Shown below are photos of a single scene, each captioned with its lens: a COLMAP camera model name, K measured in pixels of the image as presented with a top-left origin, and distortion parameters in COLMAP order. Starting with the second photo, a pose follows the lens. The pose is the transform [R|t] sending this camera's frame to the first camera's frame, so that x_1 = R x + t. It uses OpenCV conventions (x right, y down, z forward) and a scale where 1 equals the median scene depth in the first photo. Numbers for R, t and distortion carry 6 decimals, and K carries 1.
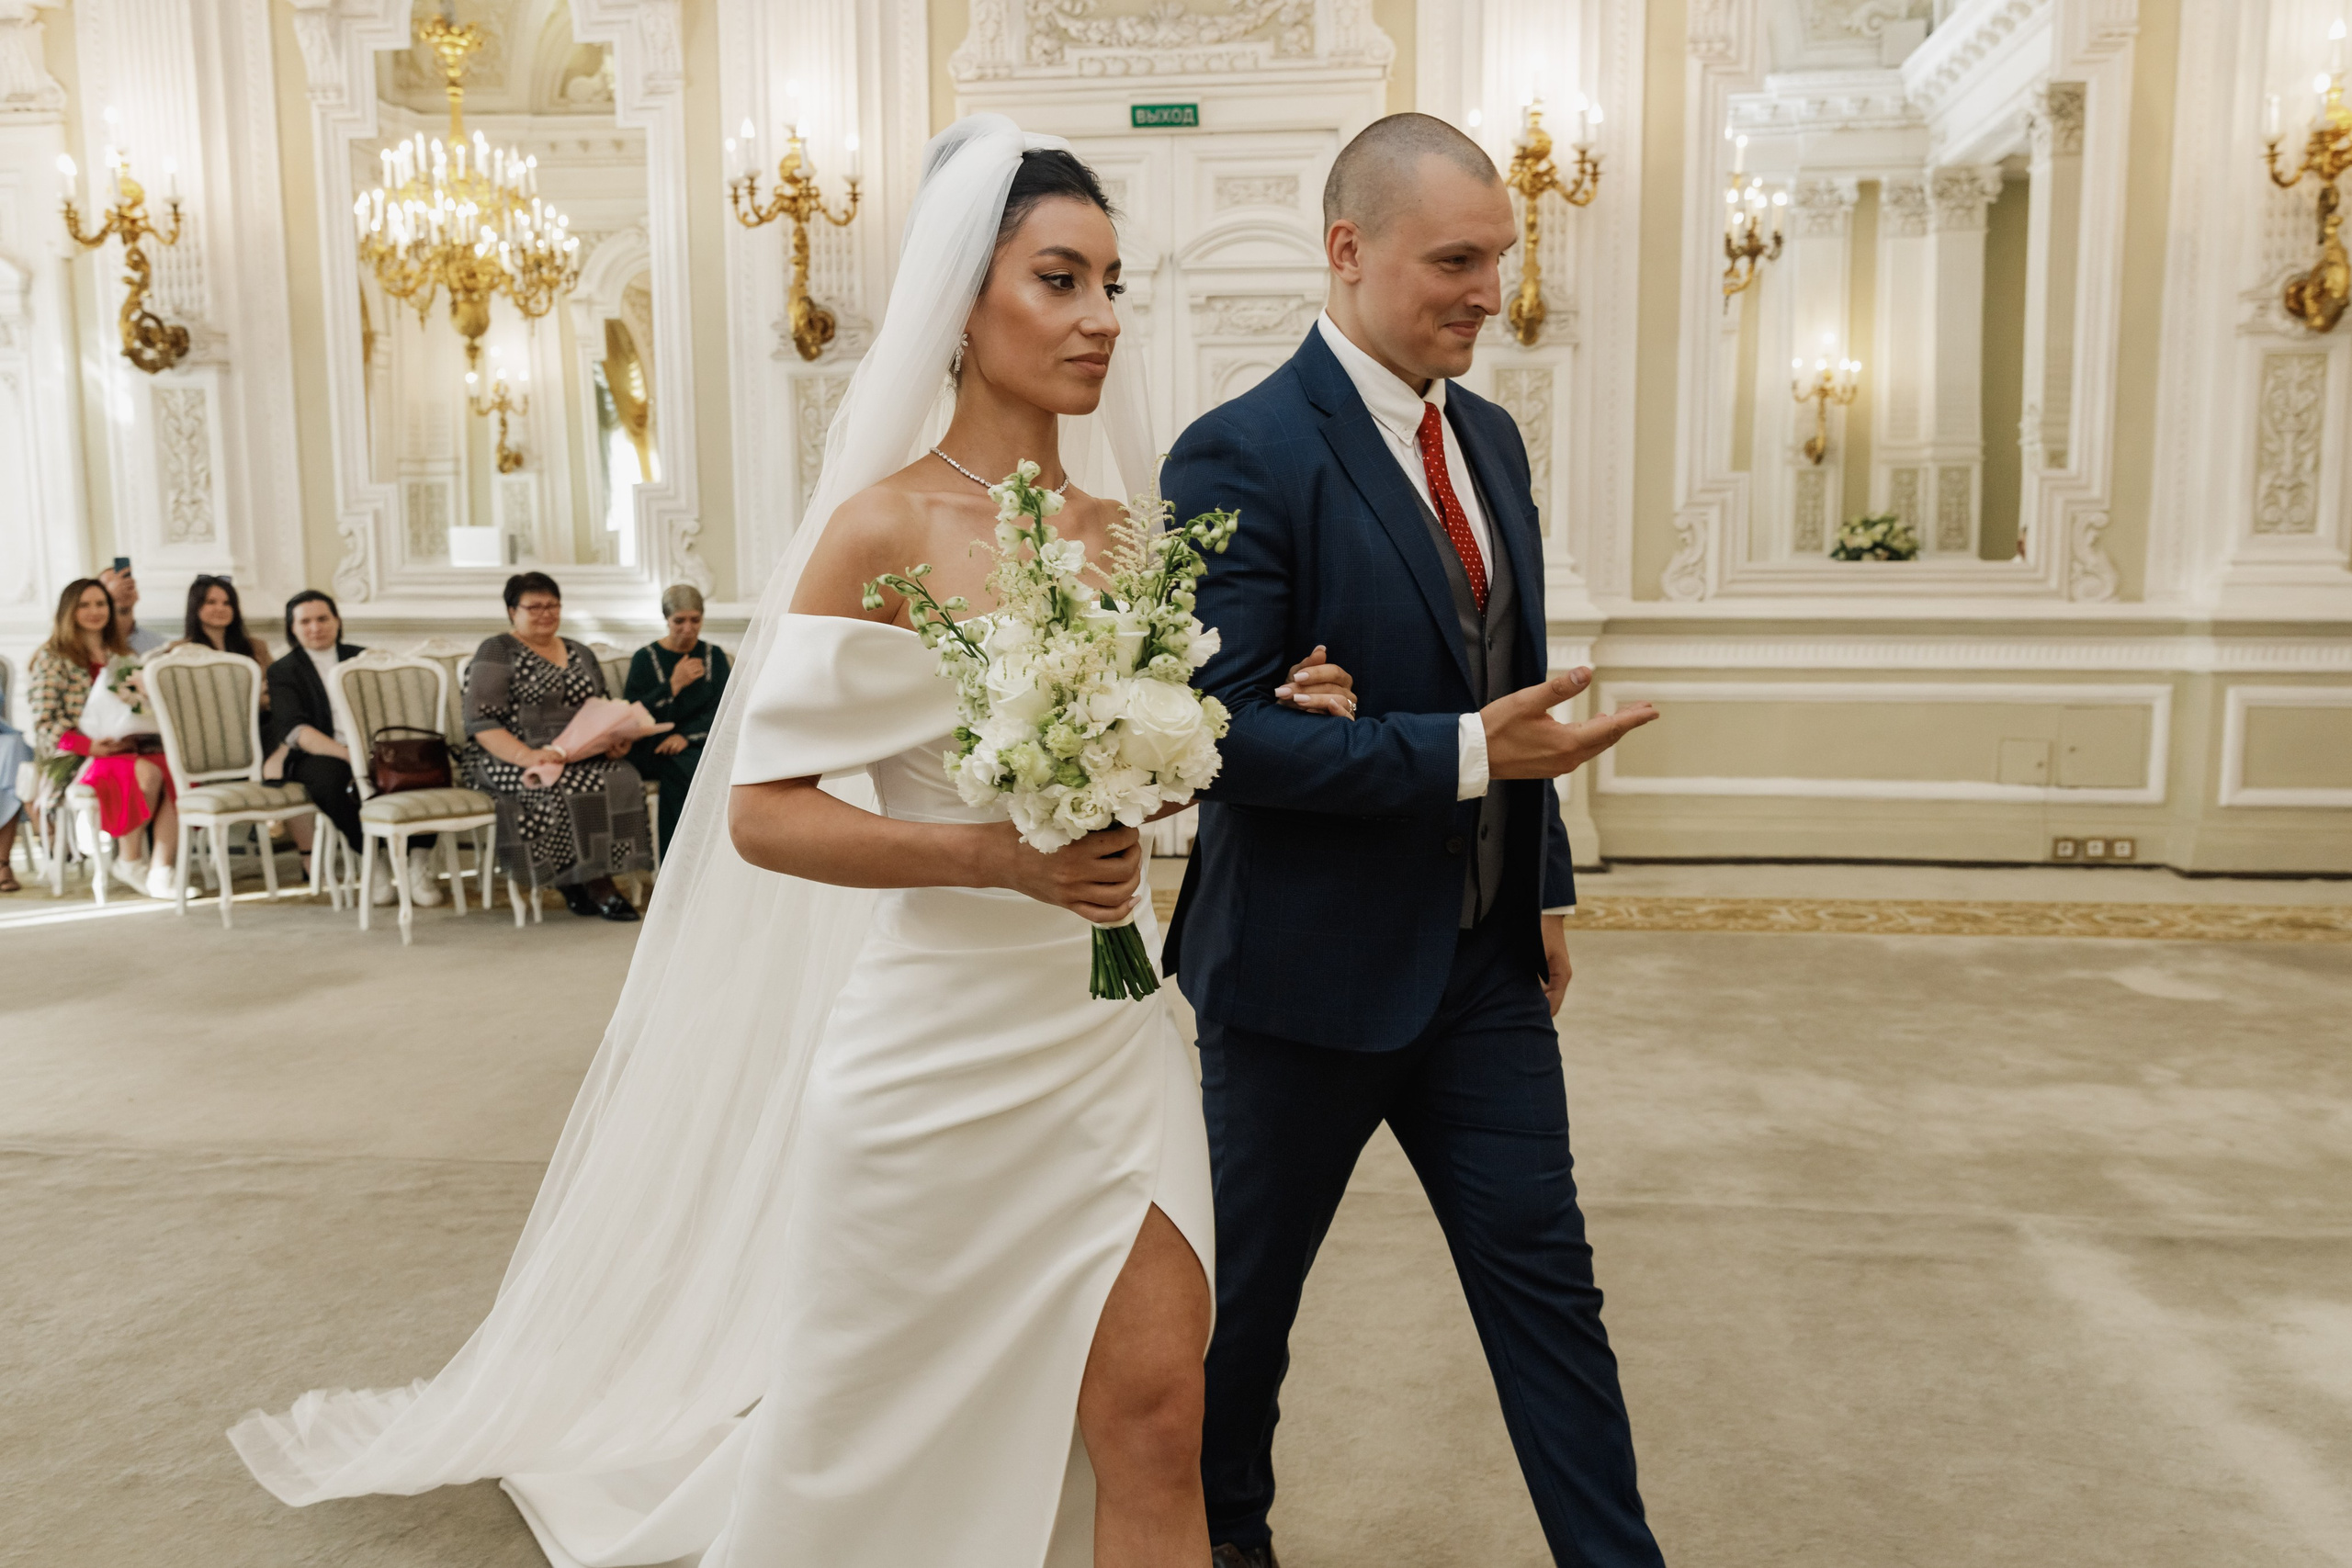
lens RADIAL K [[1759.7, 0, 1176.0], [0, 1759.7, 784.0], [0, 0, 1]] dist [0.003630, 0.003211]
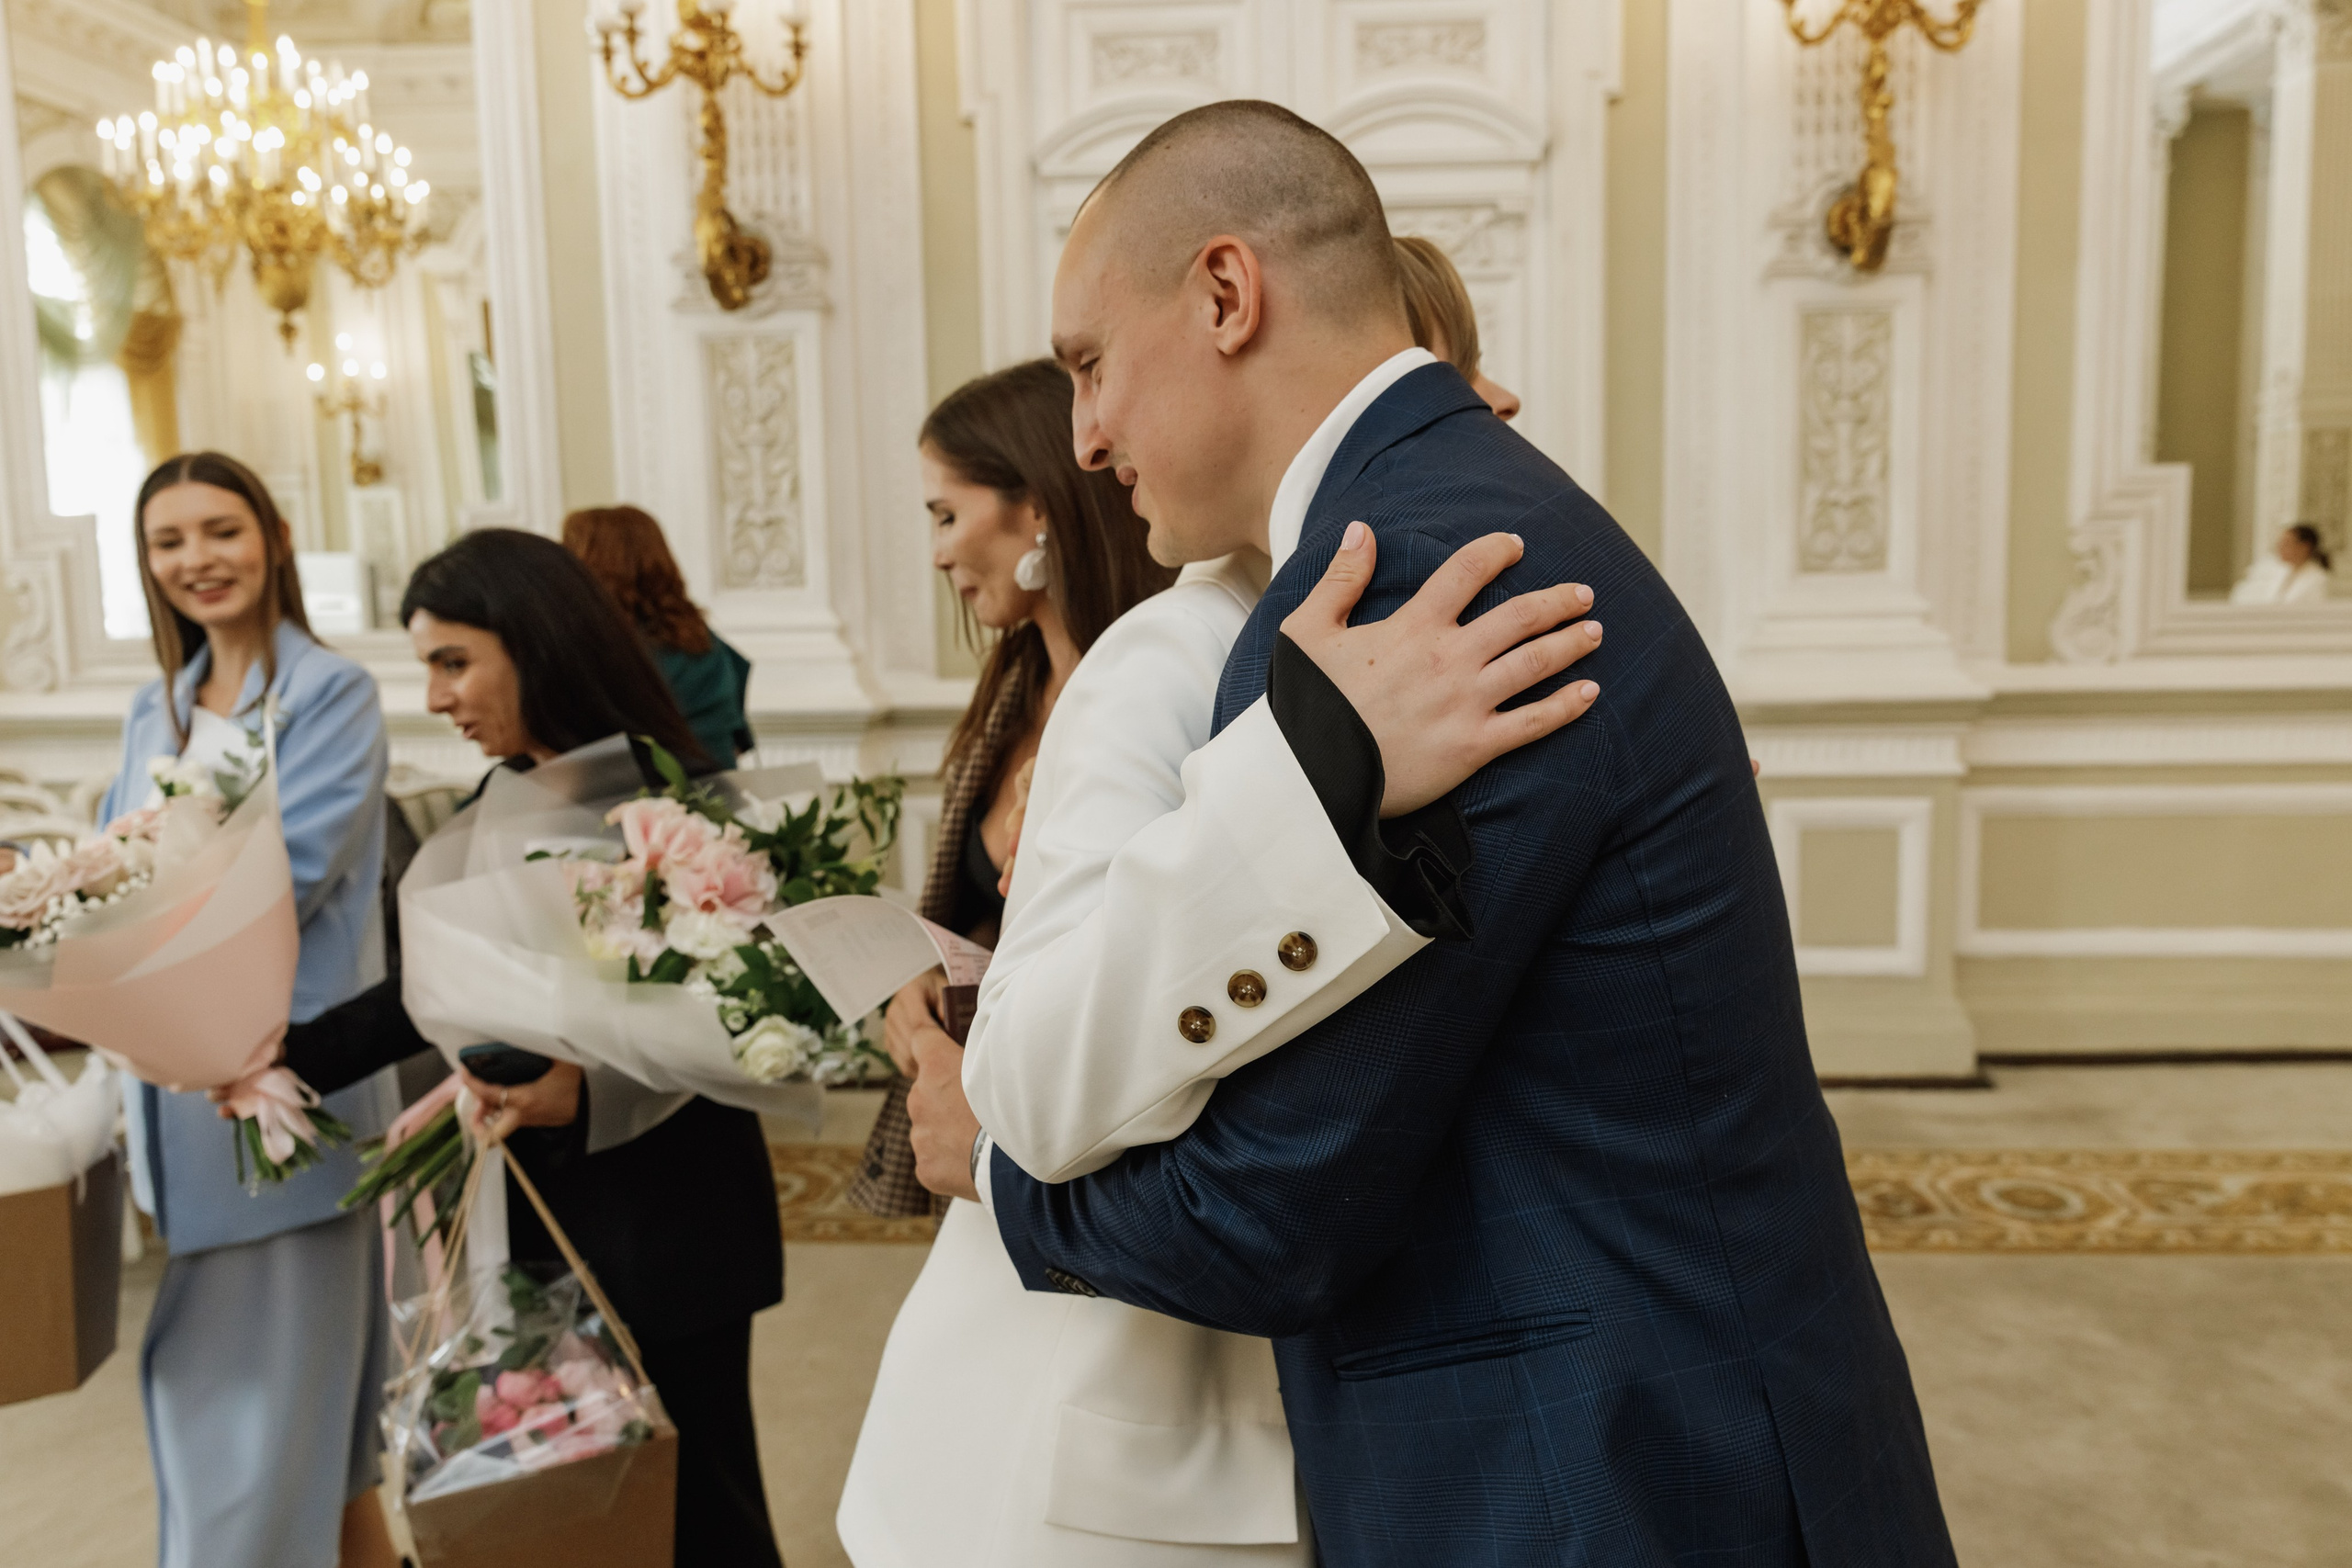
lens RADIAL K [[1923.4, 0, 1232.9], [0, 1923.4, 787.6], [0, 0, 1]] dist [0.013370, -0.000996]
pose [[0.998907, -0.020162, 0.042161, -0.059135], [0.020802, 0.999674, -0.014793, -0.053556], [-0.041849, 0.015654, 0.999001, 0.296080]]
